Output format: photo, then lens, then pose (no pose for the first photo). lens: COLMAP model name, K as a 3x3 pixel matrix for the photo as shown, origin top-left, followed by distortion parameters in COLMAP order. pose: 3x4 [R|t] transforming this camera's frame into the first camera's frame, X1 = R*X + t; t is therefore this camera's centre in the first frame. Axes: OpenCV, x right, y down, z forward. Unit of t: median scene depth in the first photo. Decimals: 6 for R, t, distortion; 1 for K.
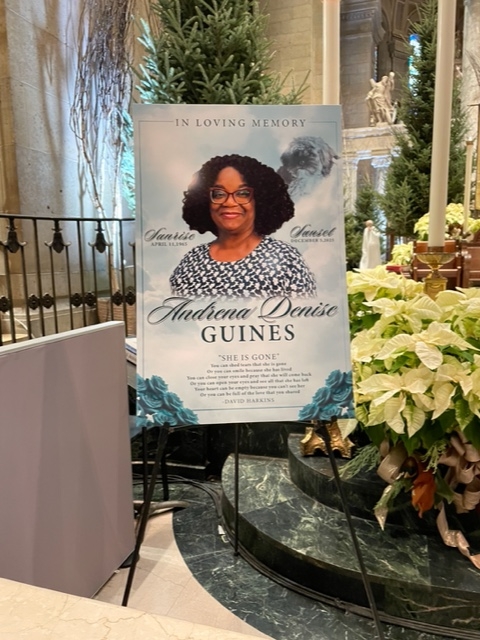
lens RADIAL K [[481.8, 0, 240.0], [0, 481.8, 320.0], [0, 0, 1]] dist [0.002581, -0.000404]
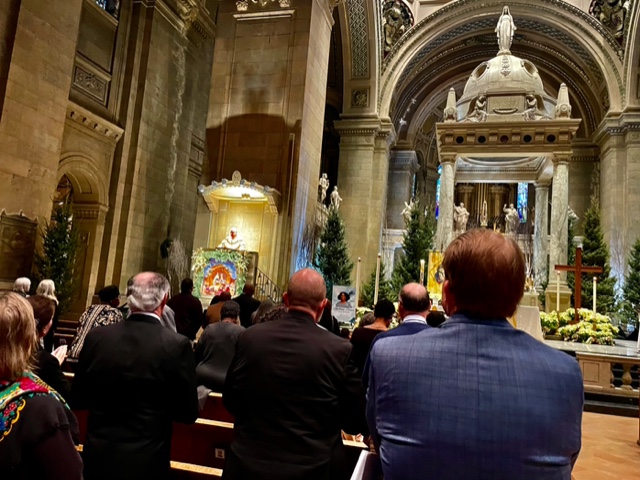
lens RADIAL K [[481.8, 0, 321.2], [0, 481.8, 256.3], [0, 0, 1]] dist [0.002581, -0.000404]
pose [[0.993802, 0.104466, 0.038006, -0.069496], [-0.093818, 0.971579, -0.217330, 0.082859], [-0.059629, 0.212418, 0.975358, -0.649096]]
